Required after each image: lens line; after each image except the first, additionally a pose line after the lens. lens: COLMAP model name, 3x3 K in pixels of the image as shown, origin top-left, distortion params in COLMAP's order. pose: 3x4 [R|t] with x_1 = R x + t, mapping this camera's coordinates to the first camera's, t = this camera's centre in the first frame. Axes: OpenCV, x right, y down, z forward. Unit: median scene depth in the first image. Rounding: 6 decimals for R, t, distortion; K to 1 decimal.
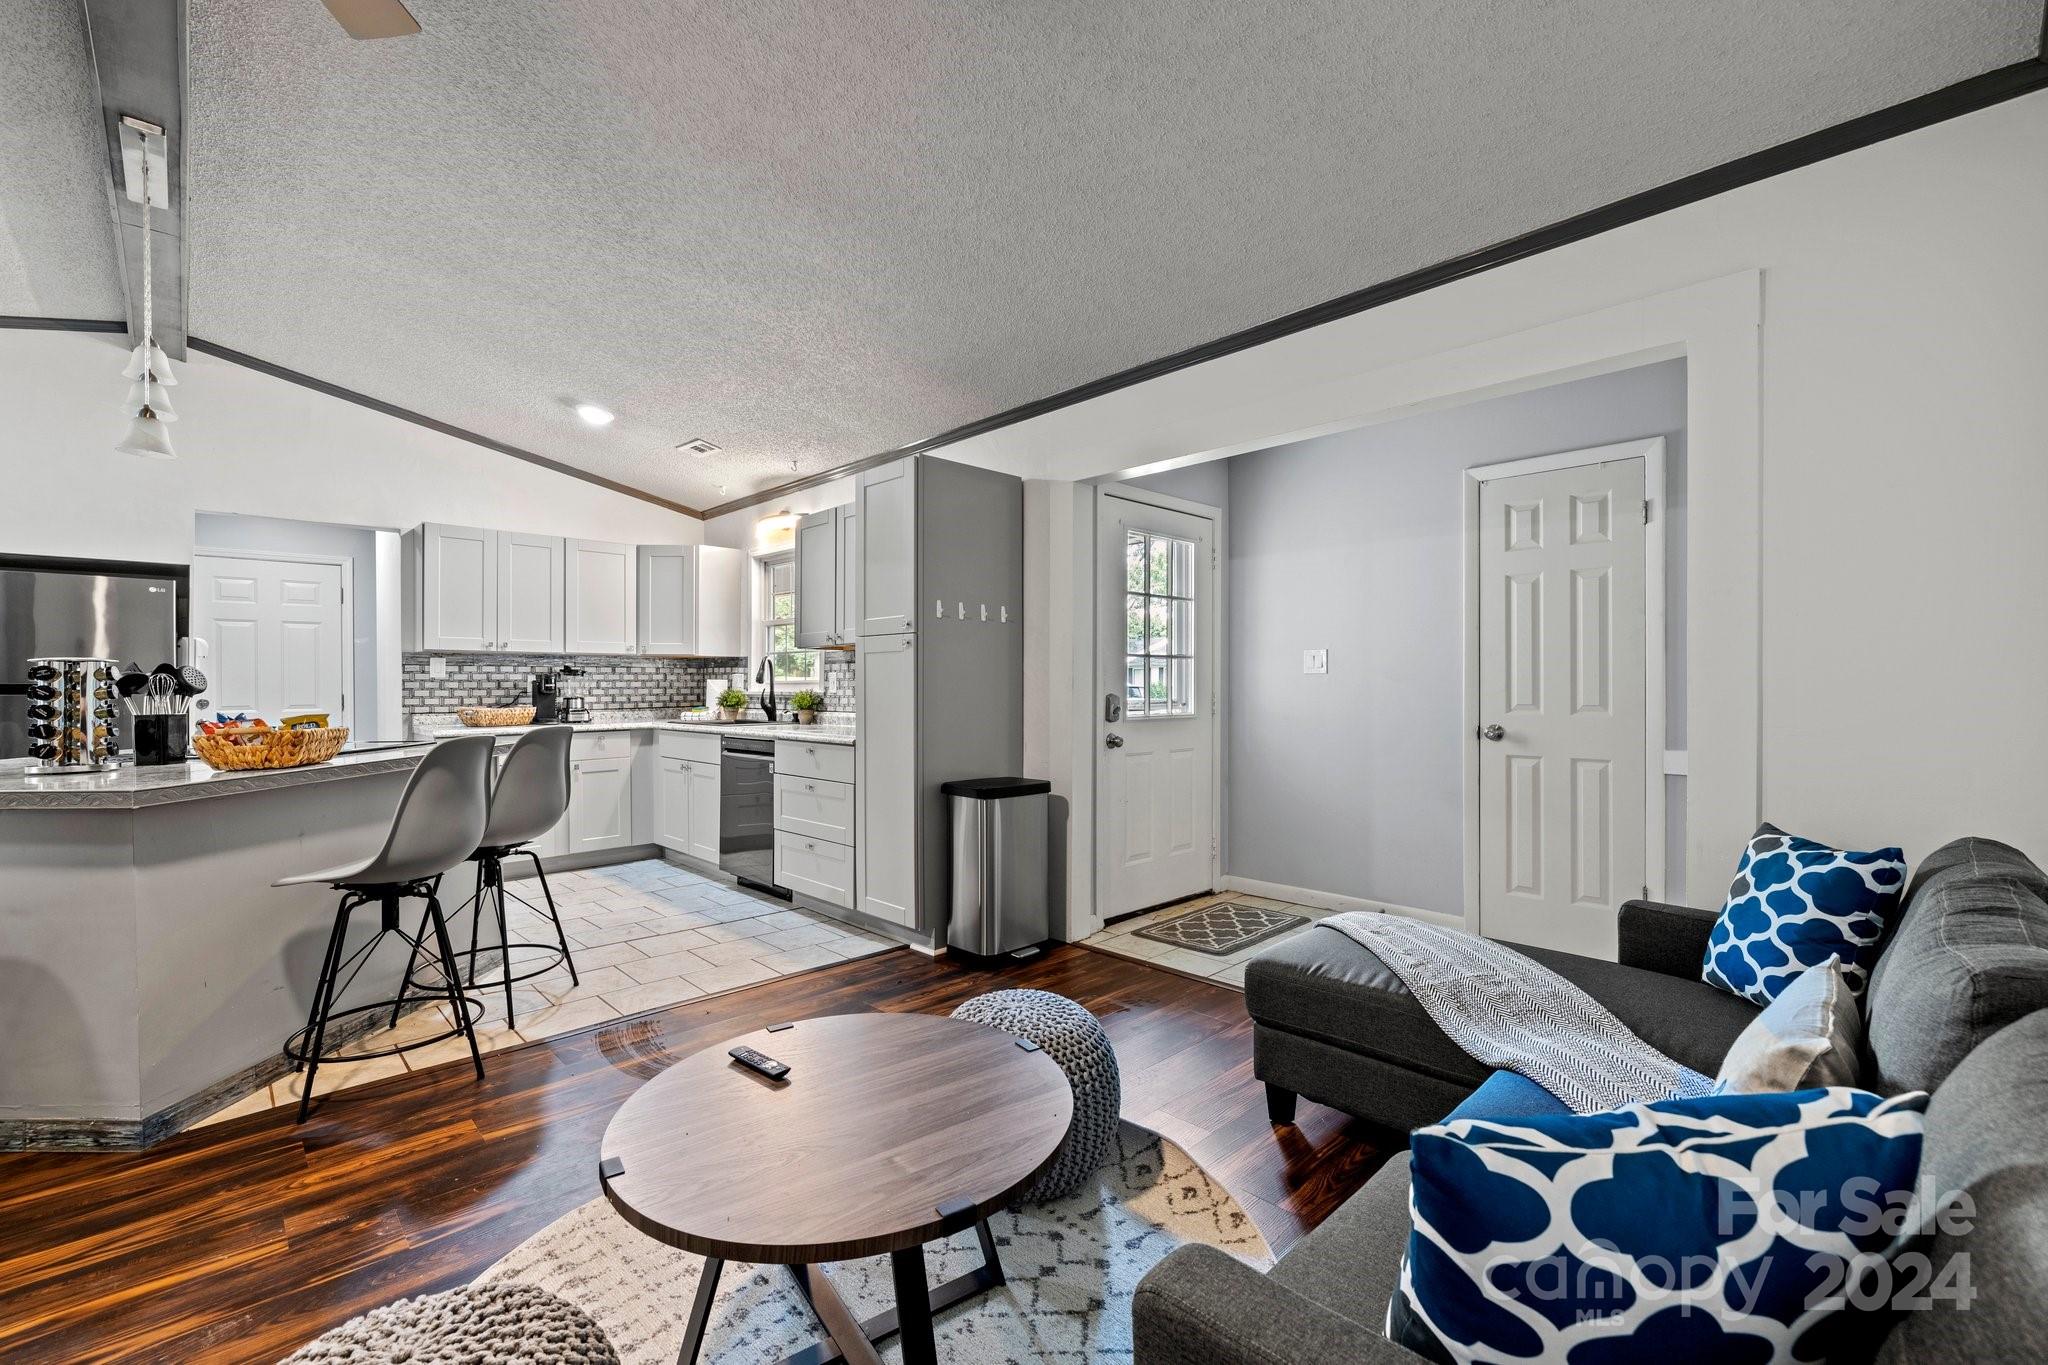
lens RADIAL K [[851.2, 0, 1027.4], [0, 851.2, 678.8], [0, 0, 1]] dist [-0.001615, 0.000090]
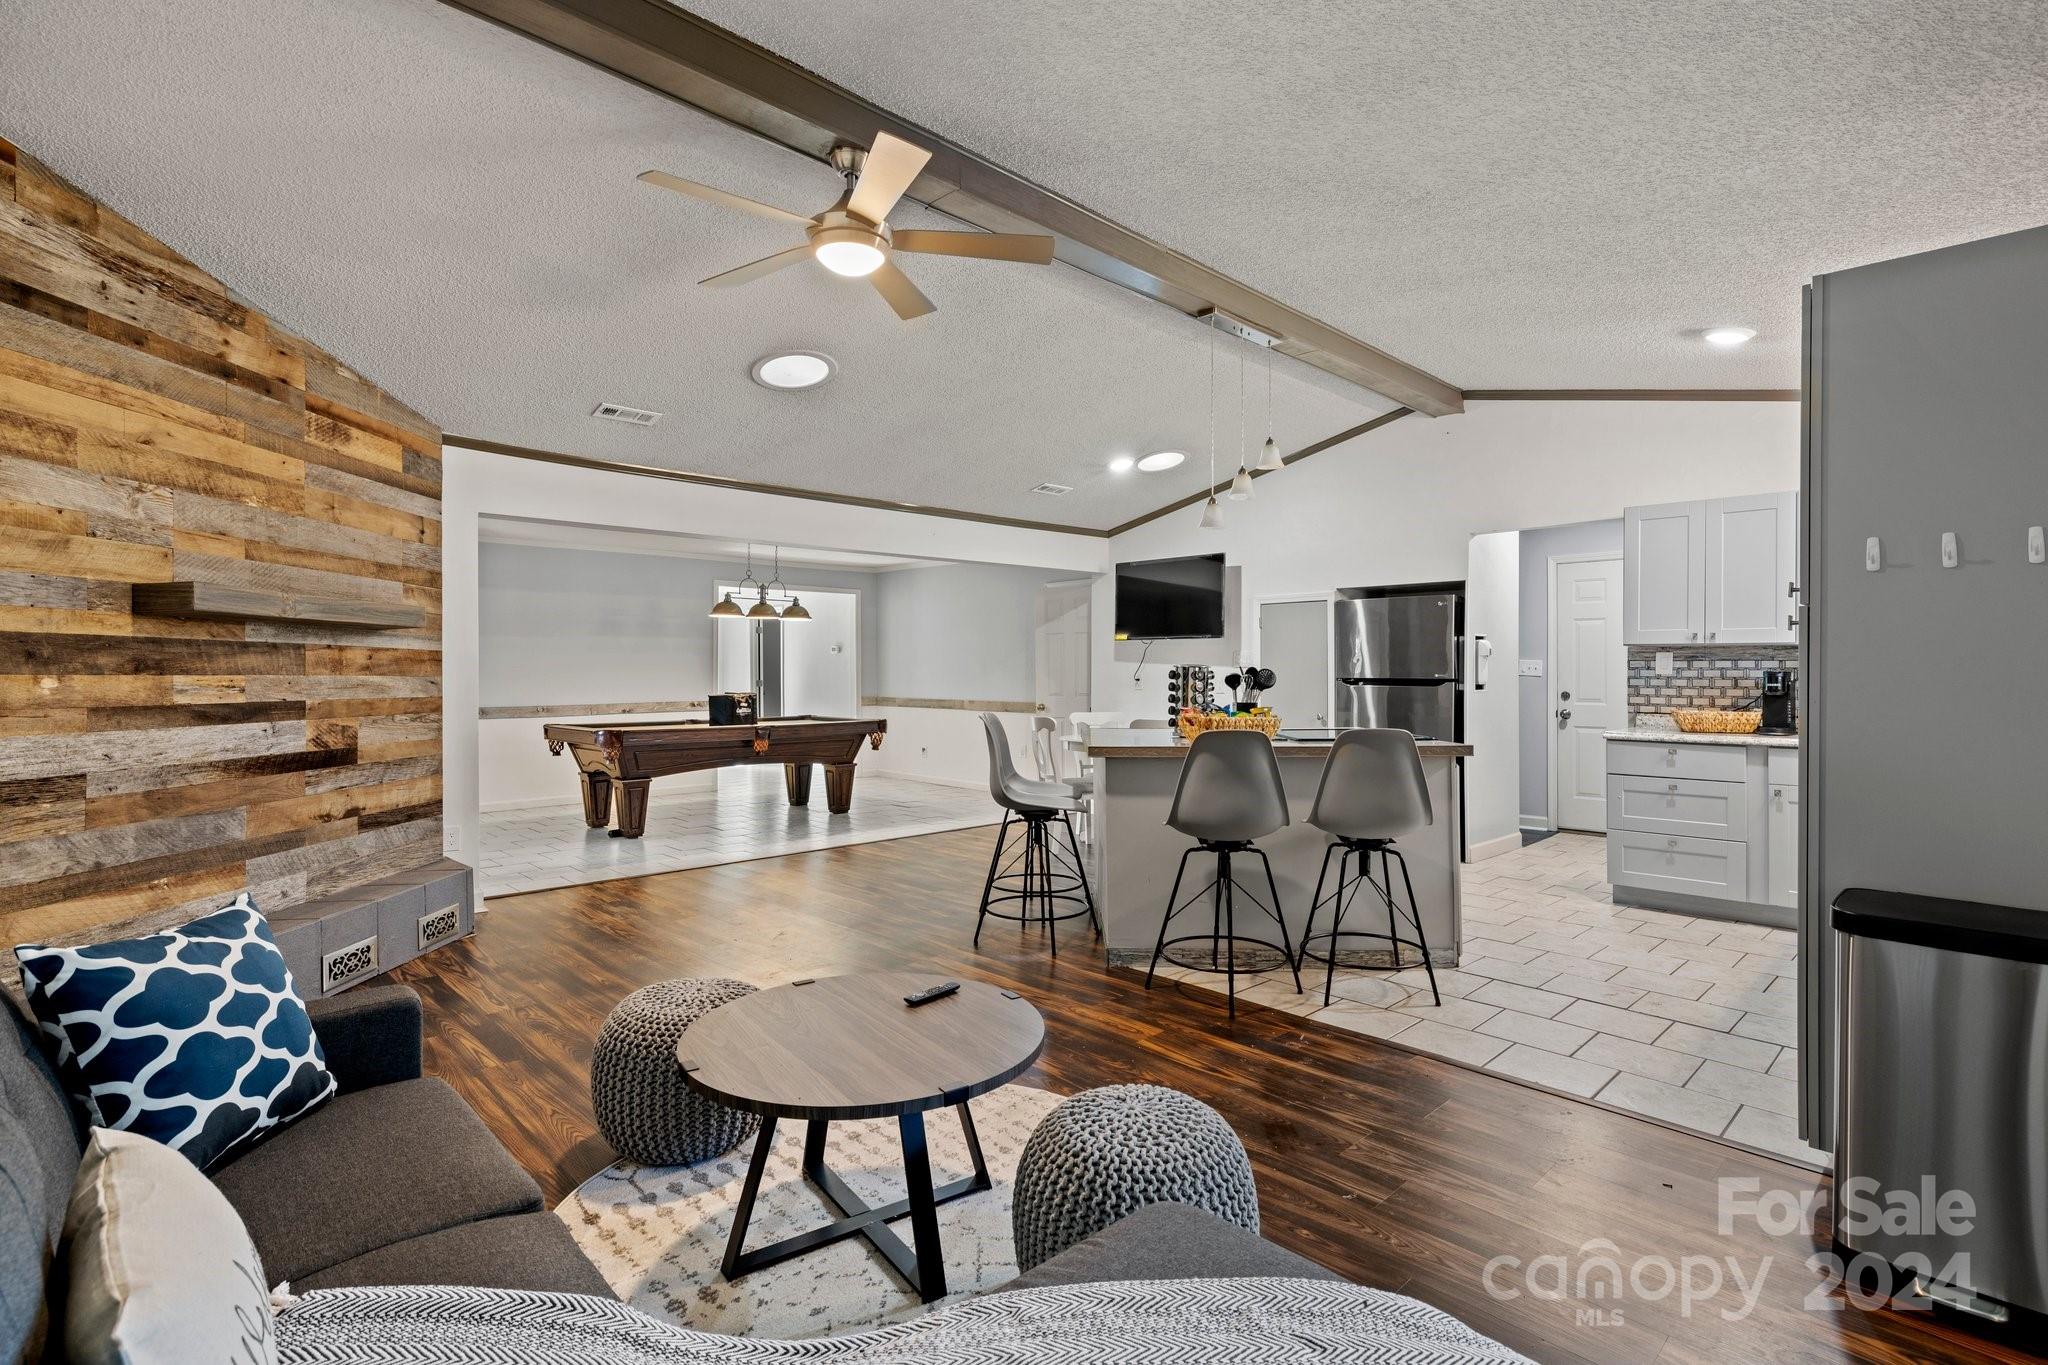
lens RADIAL K [[978.1, 0, 1024.8], [0, 978.1, 672.3], [0, 0, 1]] dist [-0.001105, 0.000195]
pose [[0.016159, 0.006209, -0.999850, 0.329904], [0.004211, 0.999971, 0.006278, -0.012982], [0.999861, -0.004312, 0.016132, 0.311234]]
